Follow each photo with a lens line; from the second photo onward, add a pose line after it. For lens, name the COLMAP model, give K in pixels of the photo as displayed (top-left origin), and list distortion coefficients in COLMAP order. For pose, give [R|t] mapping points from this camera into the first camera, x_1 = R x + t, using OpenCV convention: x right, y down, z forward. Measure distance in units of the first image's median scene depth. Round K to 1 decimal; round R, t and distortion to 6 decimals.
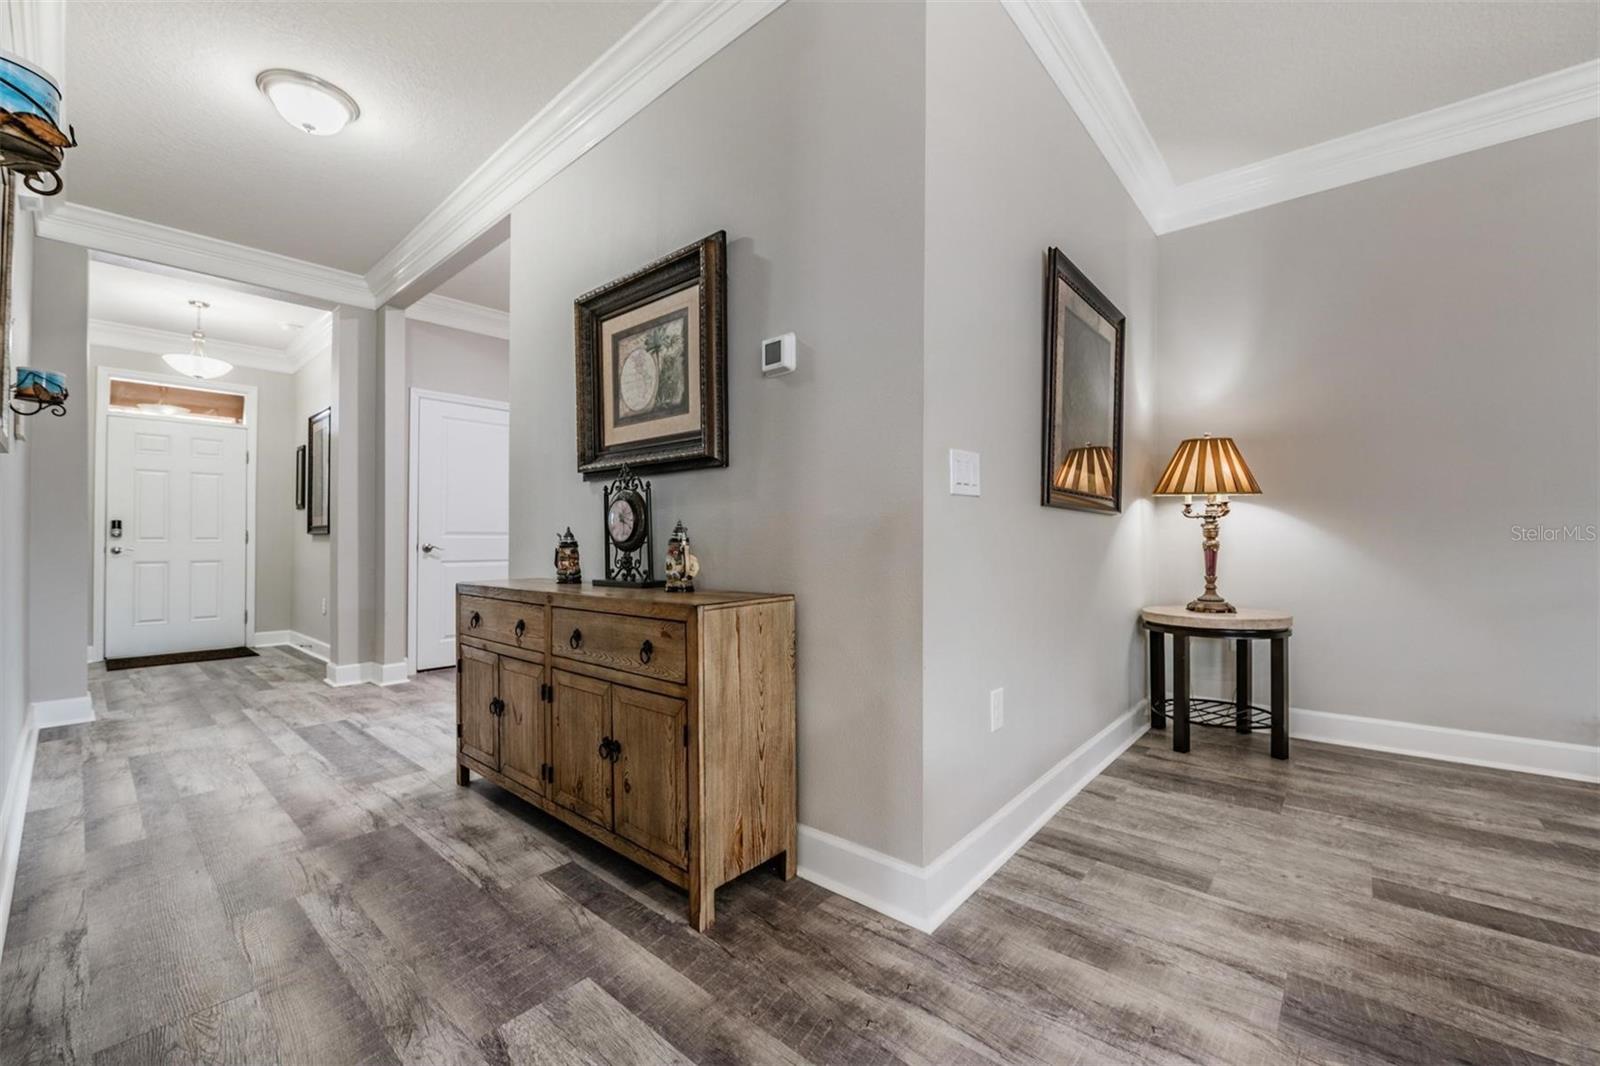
lens RADIAL K [[642.7, 0, 806.9], [0, 642.7, 525.5], [0, 0, 1]] dist [-0.013710, -0.000815]
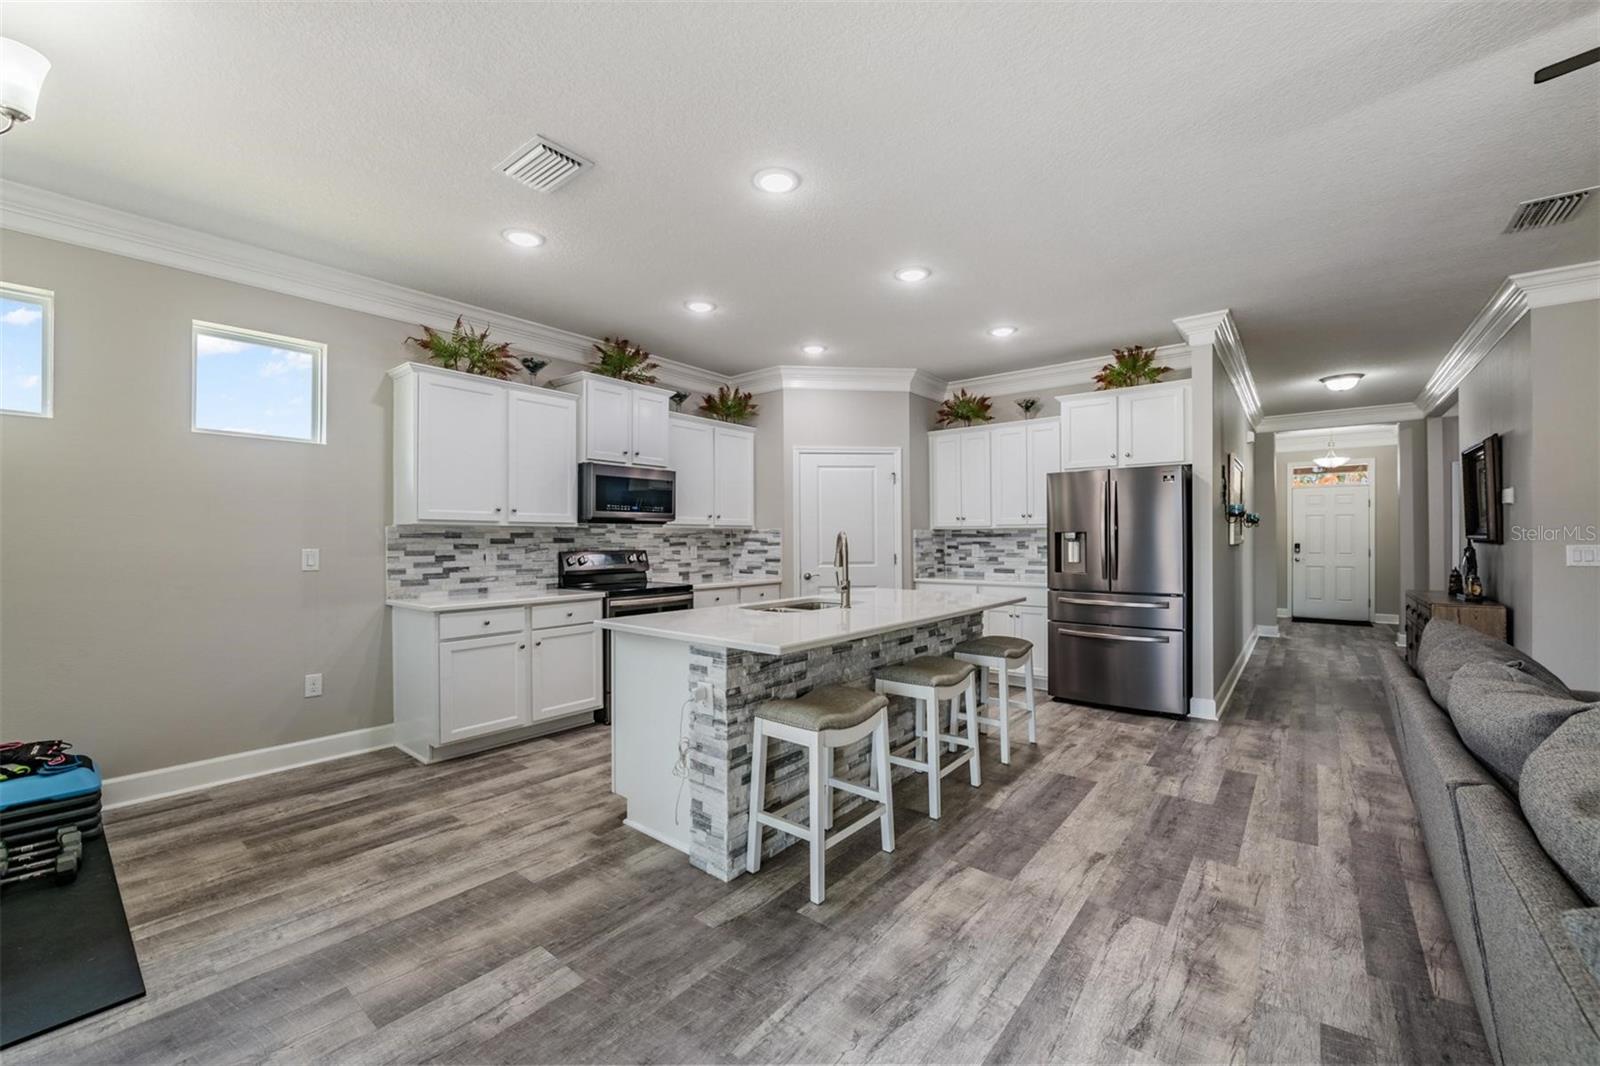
lens RADIAL K [[639.0, 0, 800.9], [0, 639.0, 538.9], [0, 0, 1]] dist [-0.005534, -0.005226]
pose [[0.033723, 0.004234, -0.999422, 1.696008], [0.024675, 0.999683, 0.005068, -0.157565], [0.999127, -0.024832, 0.033608, -1.236640]]
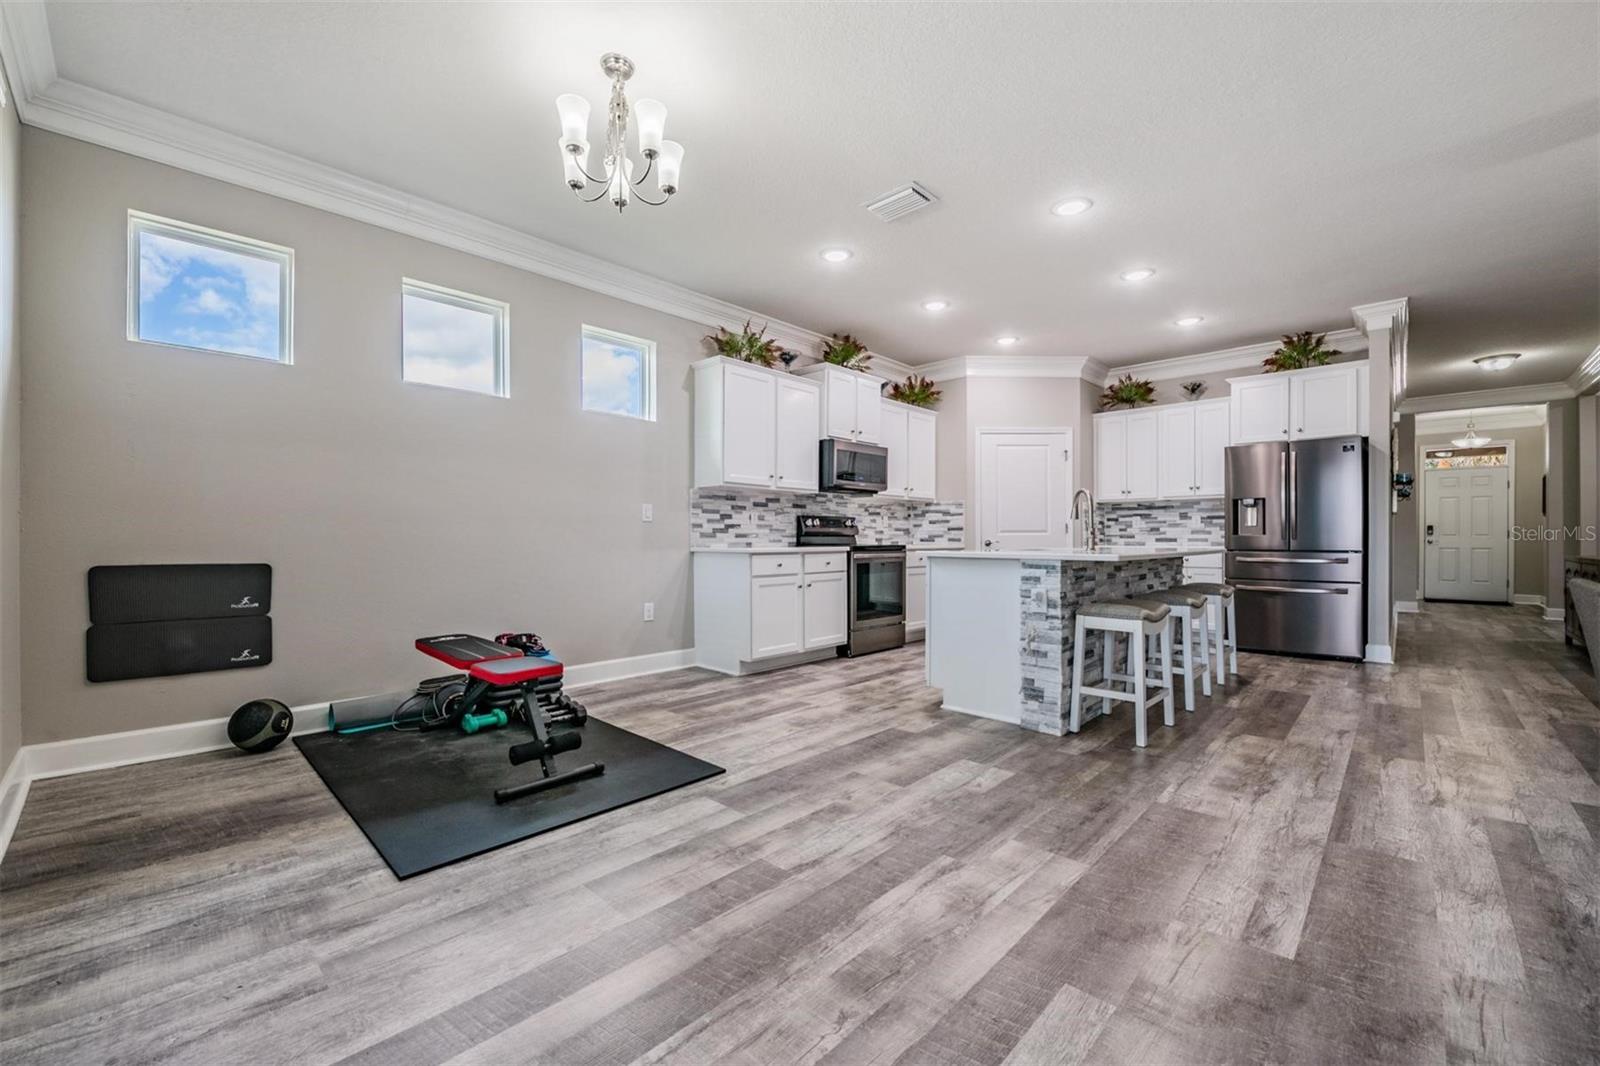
lens RADIAL K [[647.8, 0, 800.1], [0, 647.8, 540.1], [0, 0, 1]] dist [-0.002962, -0.005941]
pose [[-0.045911, 0.006013, -0.998927, 2.083465], [0.022083, 0.999744, 0.005003, -0.043335], [0.998701, -0.021829, -0.046032, -1.824461]]
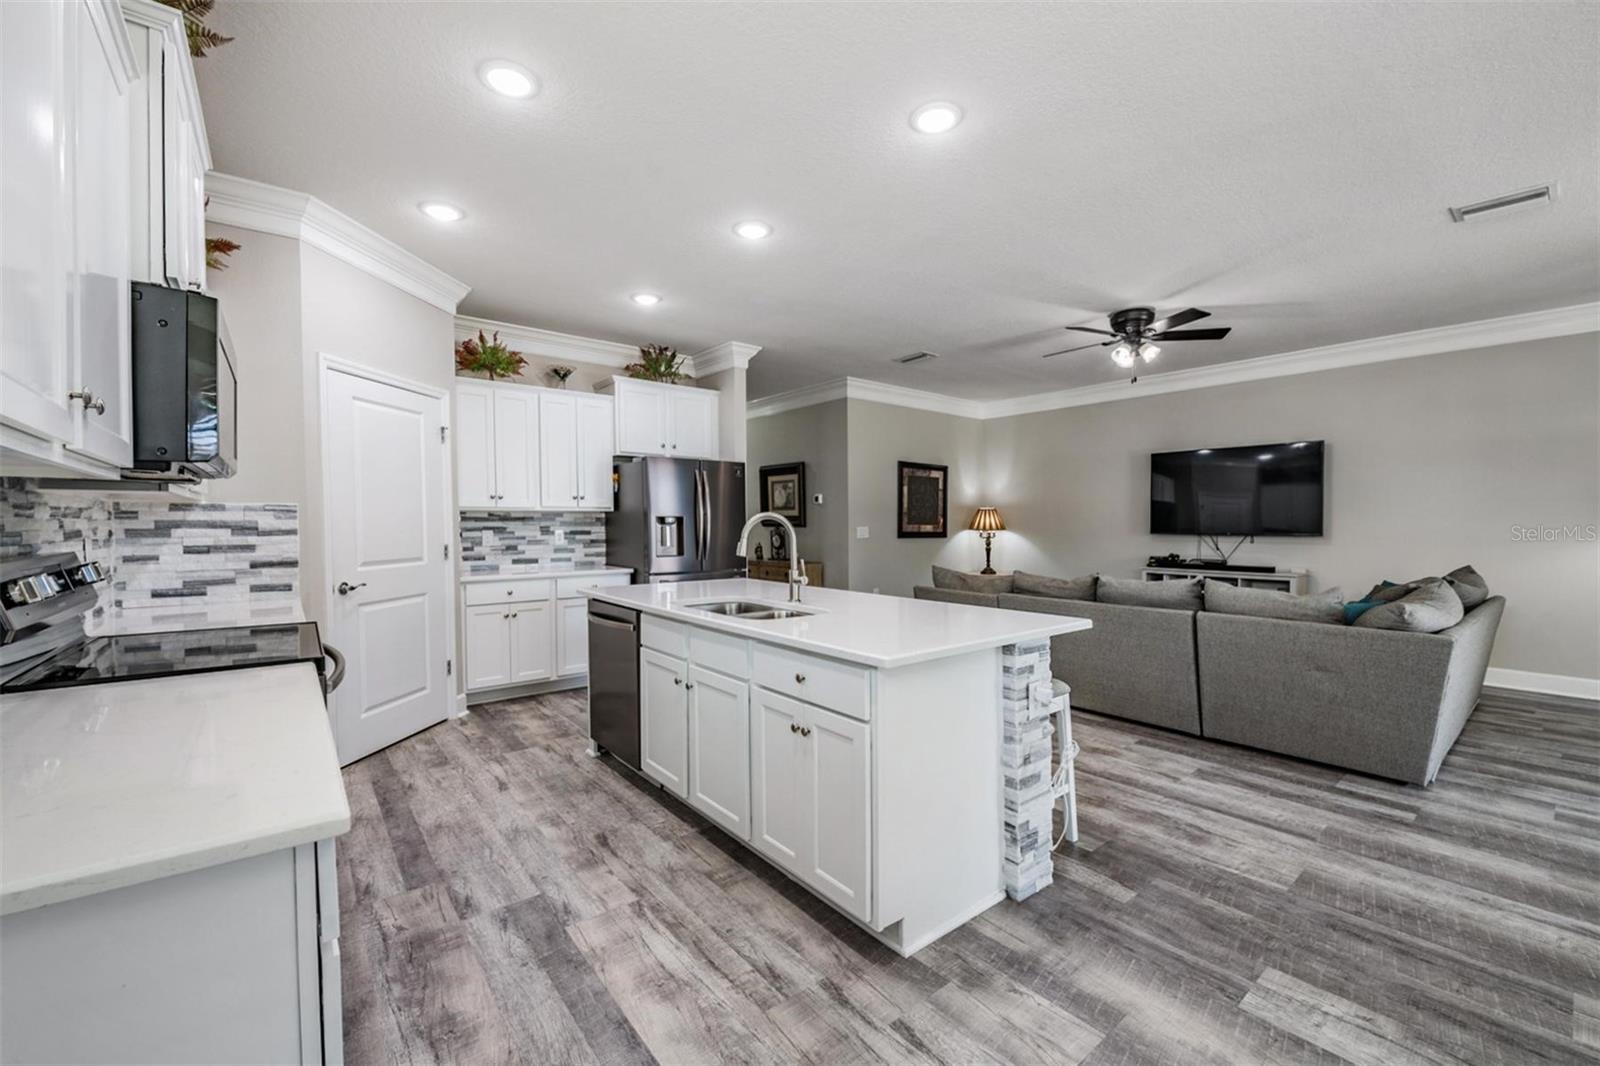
lens RADIAL K [[647.8, 0, 800.1], [0, 647.8, 540.1], [0, 0, 1]] dist [-0.002962, -0.005941]
pose [[0.983758, 0.008123, -0.179315, 0.456503], [0.000474, 0.998855, 0.047848, -0.174064], [0.179498, -0.047156, 0.982628, -2.361650]]
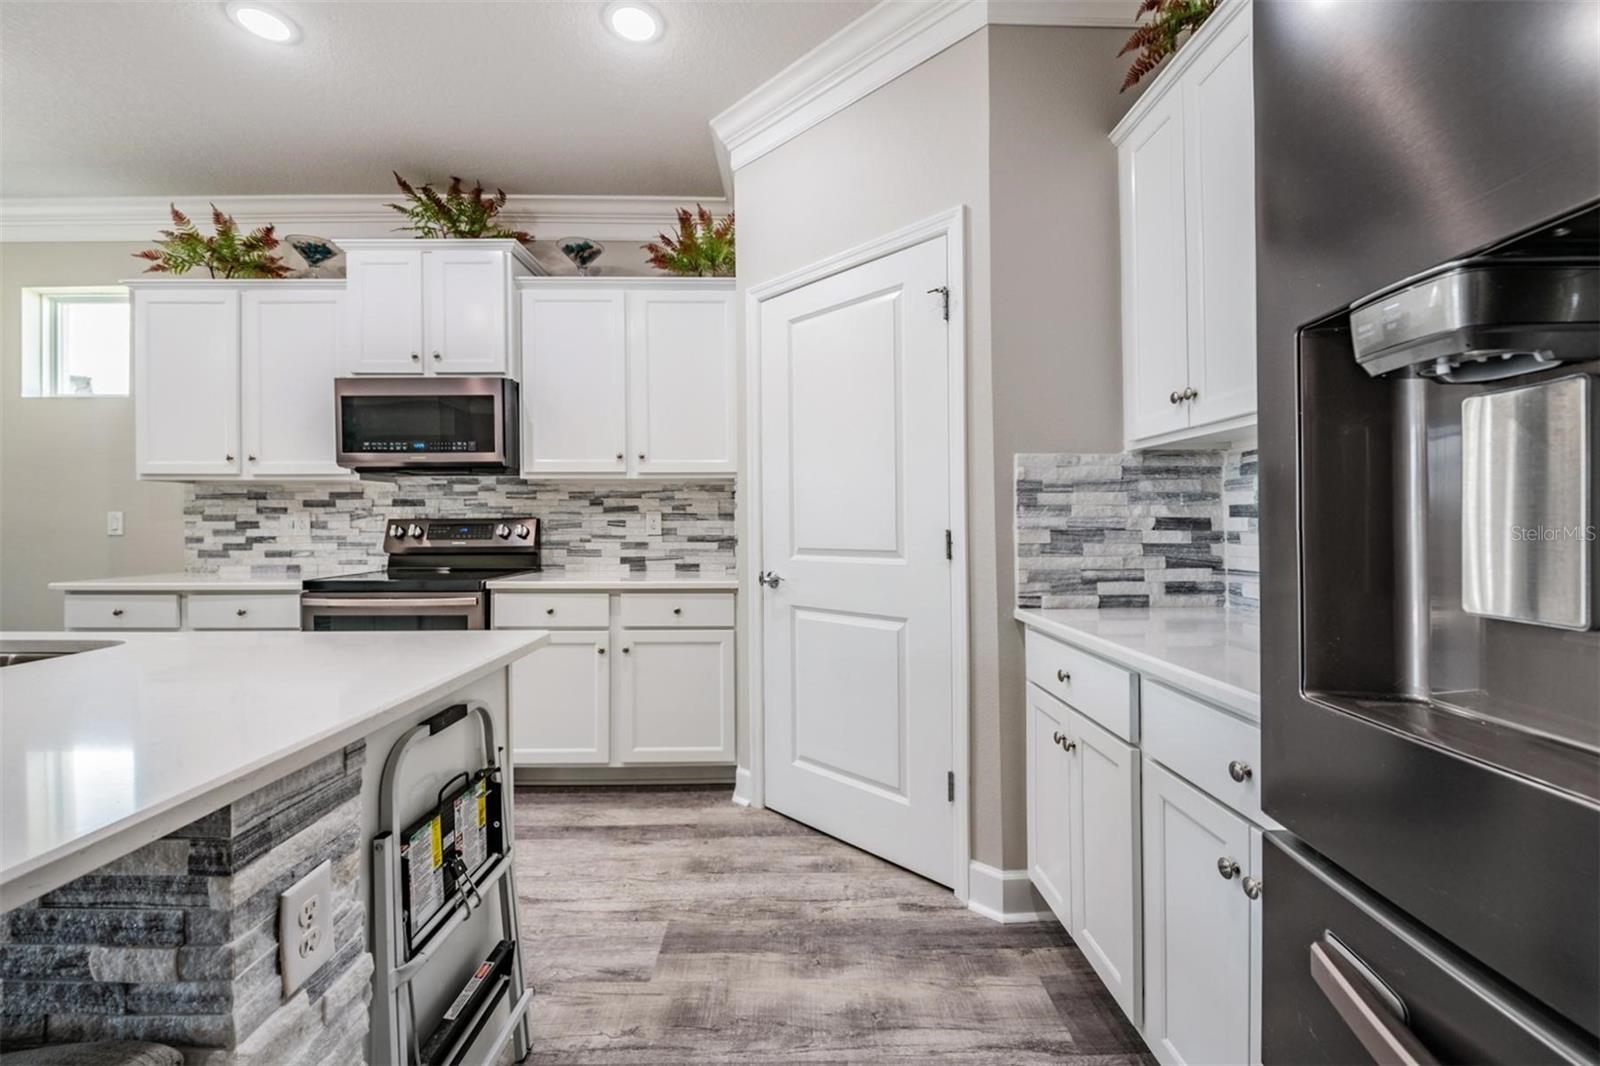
lens RADIAL K [[650.5, 0, 795.3], [0, 650.5, 520.3], [0, 0, 1]] dist [0.000807, -0.005680]
pose [[-0.750508, 0.002919, -0.660855, -0.096613], [0.020334, 0.999619, -0.018677, -0.076881], [0.660549, -0.027455, -0.750281, -0.262923]]
